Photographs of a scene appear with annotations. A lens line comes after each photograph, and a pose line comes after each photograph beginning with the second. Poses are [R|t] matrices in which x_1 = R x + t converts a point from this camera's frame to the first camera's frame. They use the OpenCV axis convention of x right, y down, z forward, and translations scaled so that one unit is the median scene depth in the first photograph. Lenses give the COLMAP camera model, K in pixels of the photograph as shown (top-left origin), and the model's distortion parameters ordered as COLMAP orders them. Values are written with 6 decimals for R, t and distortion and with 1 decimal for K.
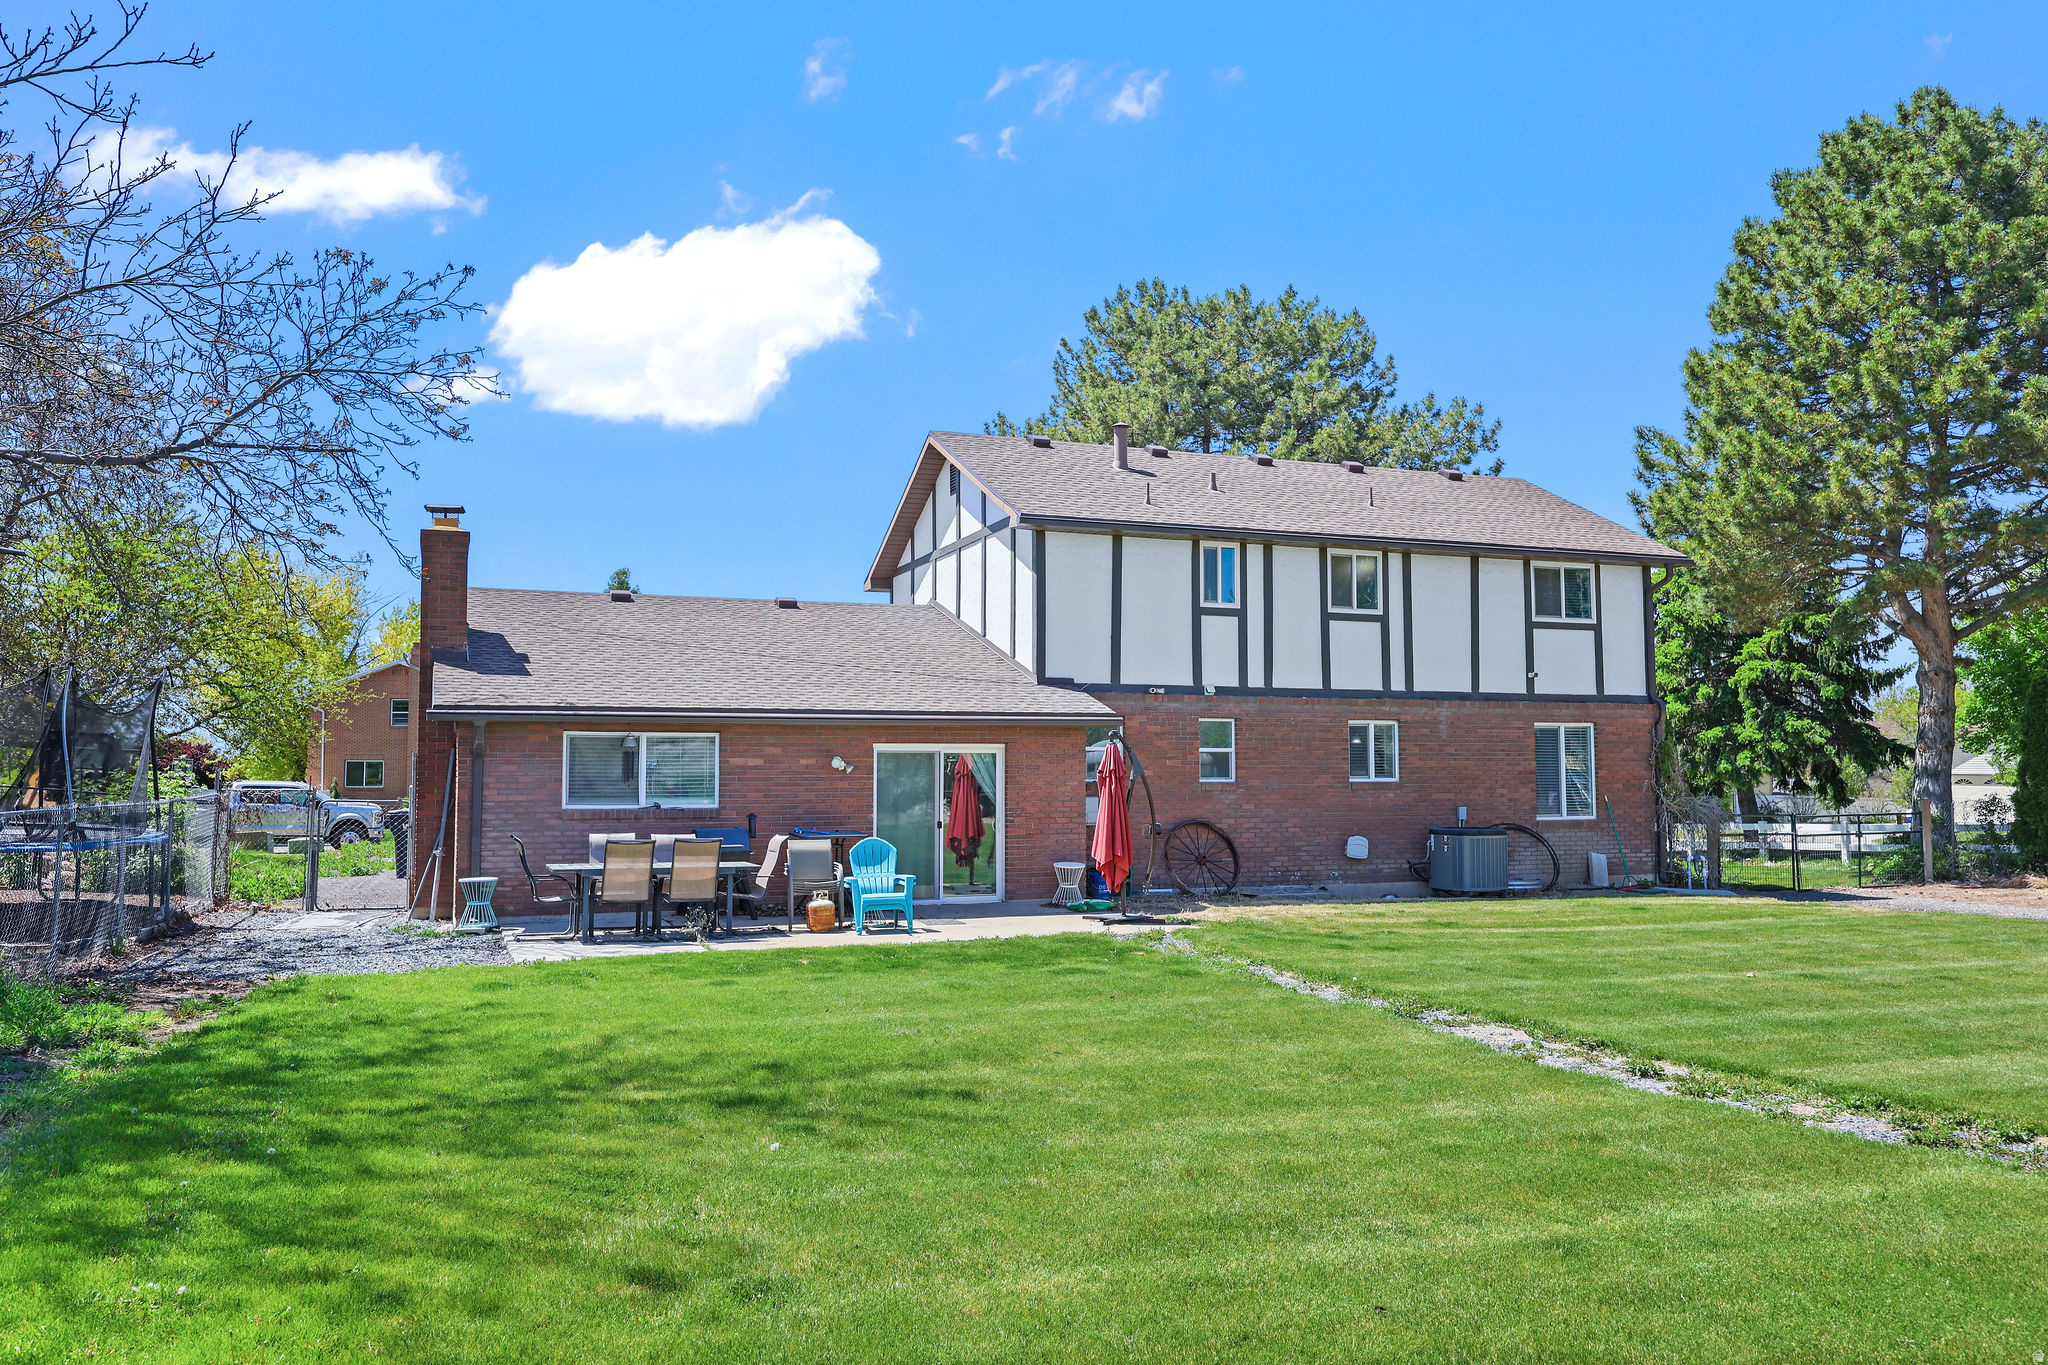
lens RADIAL K [[1531.6, 0, 1016.4], [0, 1531.6, 674.7], [0, 0, 1]] dist [0.002434, 0.000104]
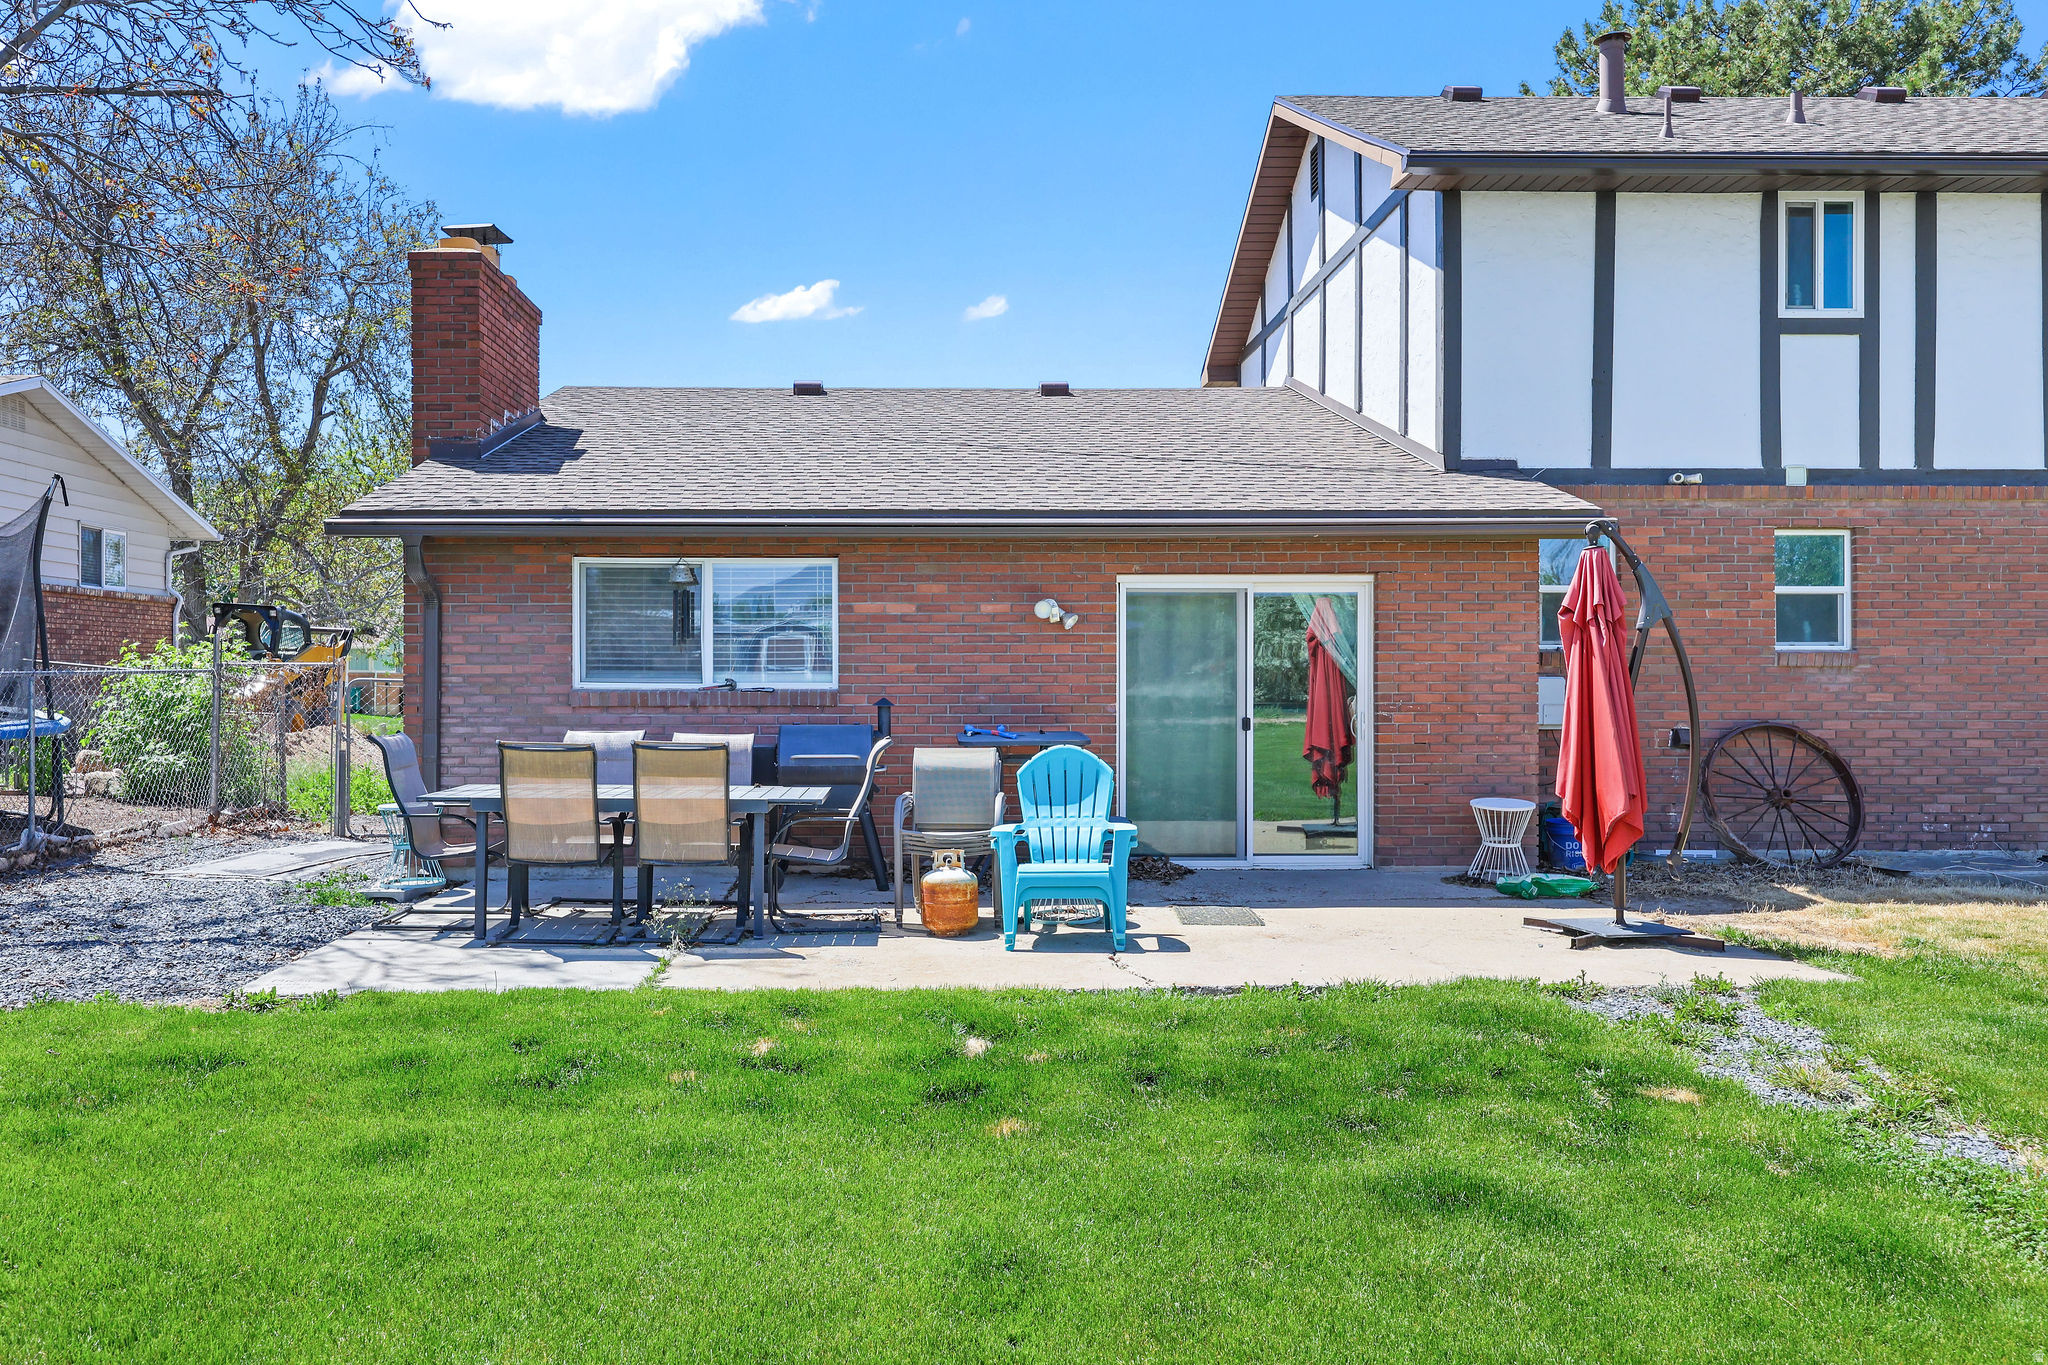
lens RADIAL K [[1275.6, 0, 1024.0], [0, 1275.6, 682.5], [0, 0, 1]] dist [0.005100, 0.000209]
pose [[0.937034, -0.001192, -0.349236, 0.030448], [0.021879, 0.998230, 0.055298, 0.050312], [0.348552, -0.059457, 0.935402, 0.489563]]
